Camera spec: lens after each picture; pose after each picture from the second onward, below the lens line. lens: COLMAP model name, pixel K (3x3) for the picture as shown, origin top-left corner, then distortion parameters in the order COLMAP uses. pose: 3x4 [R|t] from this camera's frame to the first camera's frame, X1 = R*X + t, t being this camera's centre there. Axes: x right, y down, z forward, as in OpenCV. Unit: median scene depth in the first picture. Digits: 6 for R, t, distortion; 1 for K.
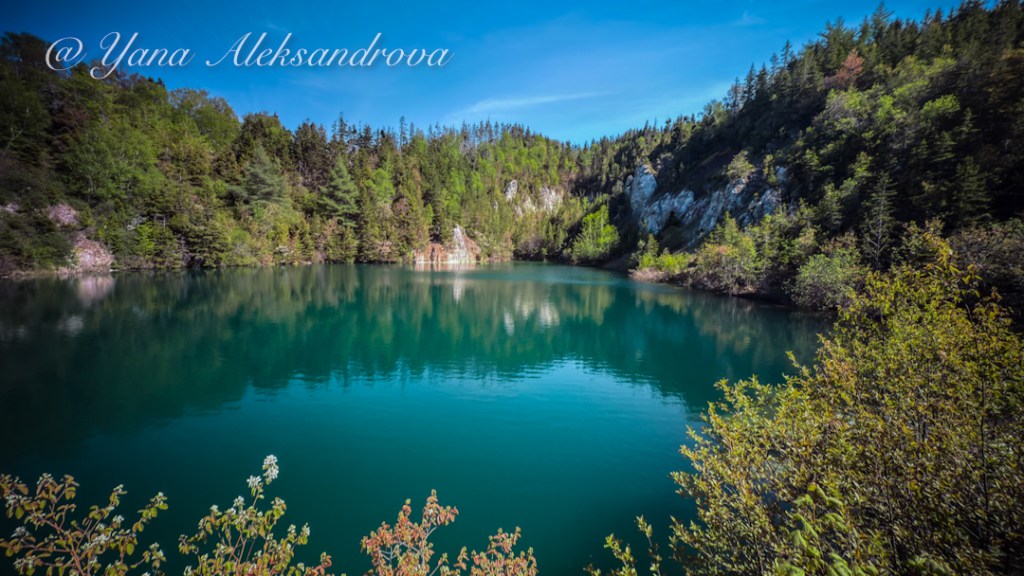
lens RADIAL K [[415.0, 0, 500.0], [0, 415.0, 280.6], [0, 0, 1]] dist [0.003473, -0.000483]
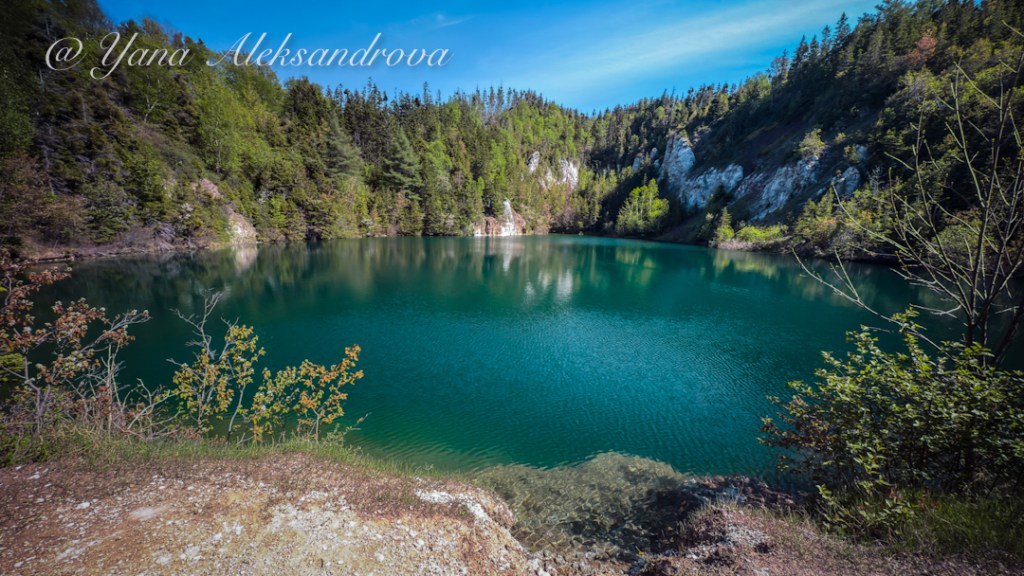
lens RADIAL K [[415.0, 0, 498.0], [0, 415.0, 313.0], [0, 0, 1]] dist [0.003473, -0.000483]
pose [[0.998620, -0.011731, 0.051198, -0.215324], [0.004489, 0.990236, 0.139330, 0.005546], [-0.052333, -0.138908, 0.988922, -0.065449]]
